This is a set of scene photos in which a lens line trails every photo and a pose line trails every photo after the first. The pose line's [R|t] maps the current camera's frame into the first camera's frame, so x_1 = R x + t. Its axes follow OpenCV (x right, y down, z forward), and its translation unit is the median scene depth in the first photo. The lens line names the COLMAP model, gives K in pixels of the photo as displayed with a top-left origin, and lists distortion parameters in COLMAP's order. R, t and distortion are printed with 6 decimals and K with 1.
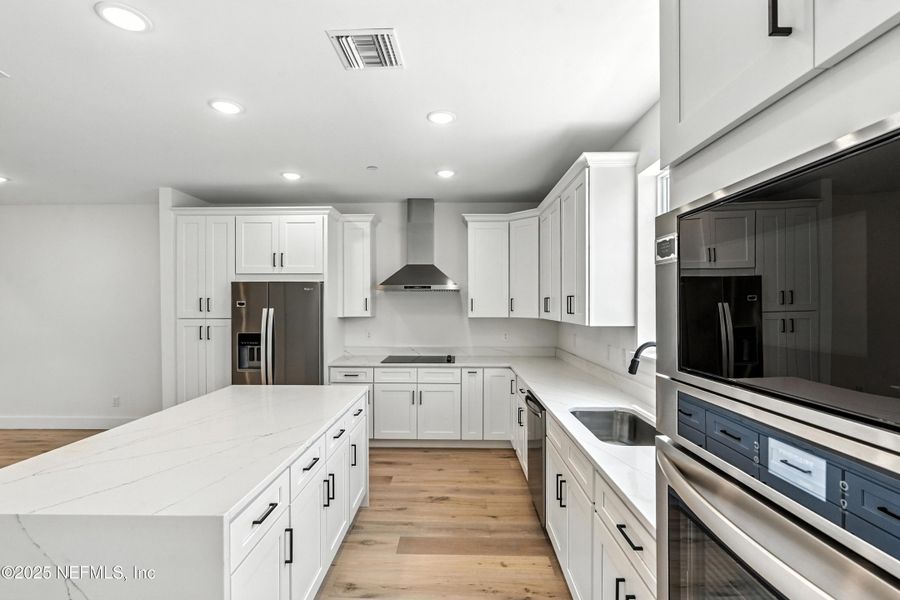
lens RADIAL K [[417.1, 0, 445.1], [0, 417.1, 309.9], [0, 0, 1]] dist [-0.001520, -0.000056]
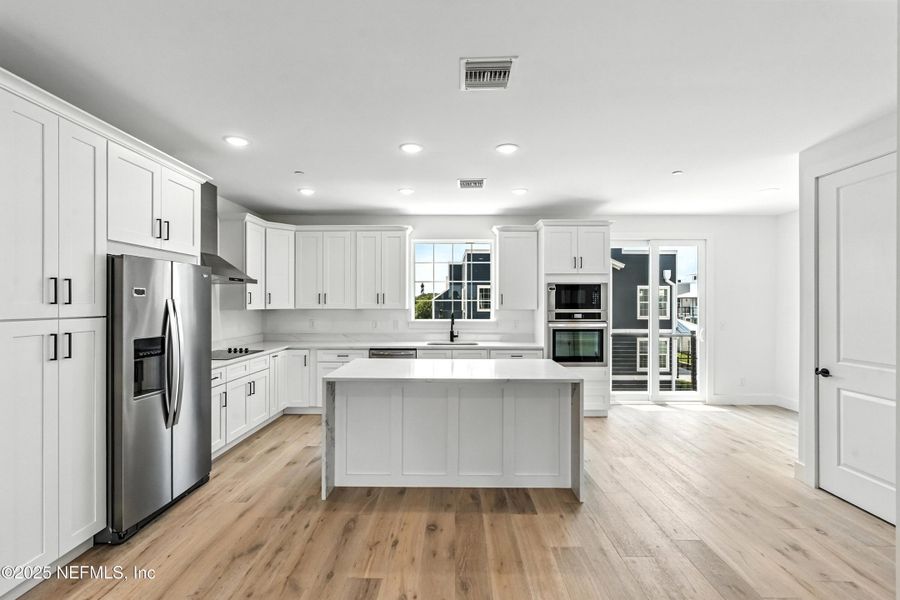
lens RADIAL K [[422.5, 0, 450.0], [0, 422.5, 300.0], [0, 0, 1]] dist [-0.047579, 0.048871]
pose [[-0.032289, 0.007745, 0.999449, -1.206095], [0.011345, 0.999908, -0.007382, 0.008197], [-0.999414, 0.011100, -0.032374, 0.593724]]
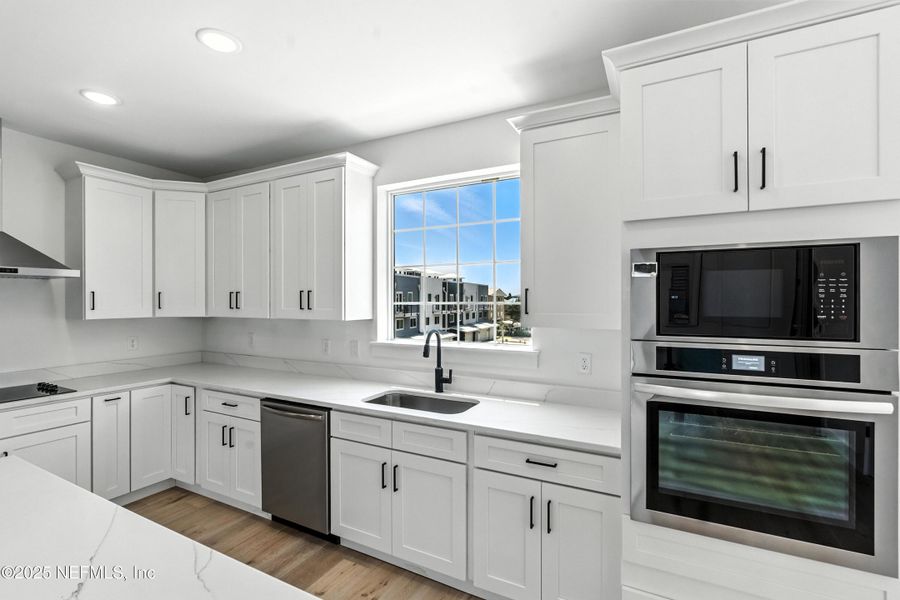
lens RADIAL K [[422.5, 0, 450.0], [0, 422.5, 300.0], [0, 0, 1]] dist [-0.047579, 0.048871]
pose [[0.445387, -0.002432, 0.895335, -0.326460], [0.013079, 0.999907, -0.003790, -0.003582], [-0.895243, 0.013398, 0.445378, 0.213905]]
